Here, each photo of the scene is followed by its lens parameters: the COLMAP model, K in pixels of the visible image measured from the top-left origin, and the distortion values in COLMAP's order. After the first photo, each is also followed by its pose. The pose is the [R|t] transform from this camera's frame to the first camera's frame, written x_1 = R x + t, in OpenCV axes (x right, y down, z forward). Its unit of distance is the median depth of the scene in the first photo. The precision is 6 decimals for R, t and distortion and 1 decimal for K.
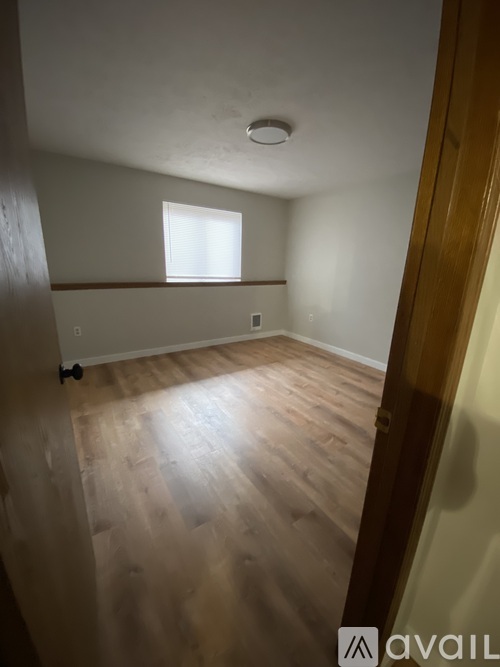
lens RADIAL K [[266.9, 0, 253.2], [0, 266.9, 334.4], [0, 0, 1]] dist [0.012159, -0.002306]
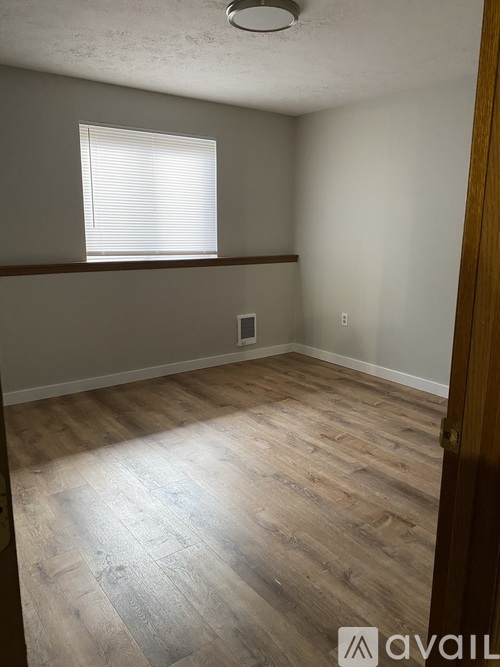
lens RADIAL K [[507.7, 0, 253.9], [0, 507.7, 327.4], [0, 0, 1]] dist [0.005404, 0.000403]
pose [[0.998899, -0.031325, 0.034919, -0.019113], [0.033462, 0.997489, -0.062412, 0.024031], [-0.032876, 0.063512, 0.997439, -0.087651]]
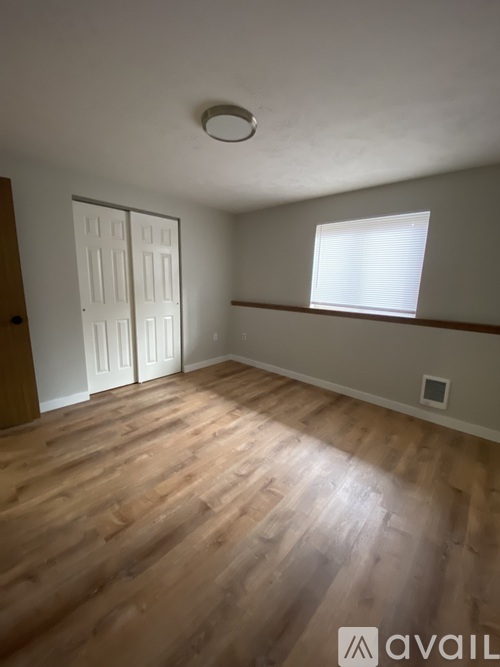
lens RADIAL K [[266.9, 0, 248.7], [0, 266.9, 331.2], [0, 0, 1]] dist [0.012159, -0.002306]
pose [[0.227770, 0.161535, -0.960222, 0.728897], [-0.269639, 0.958042, 0.097209, -0.196540], [0.935637, 0.236772, 0.261769, 0.751311]]
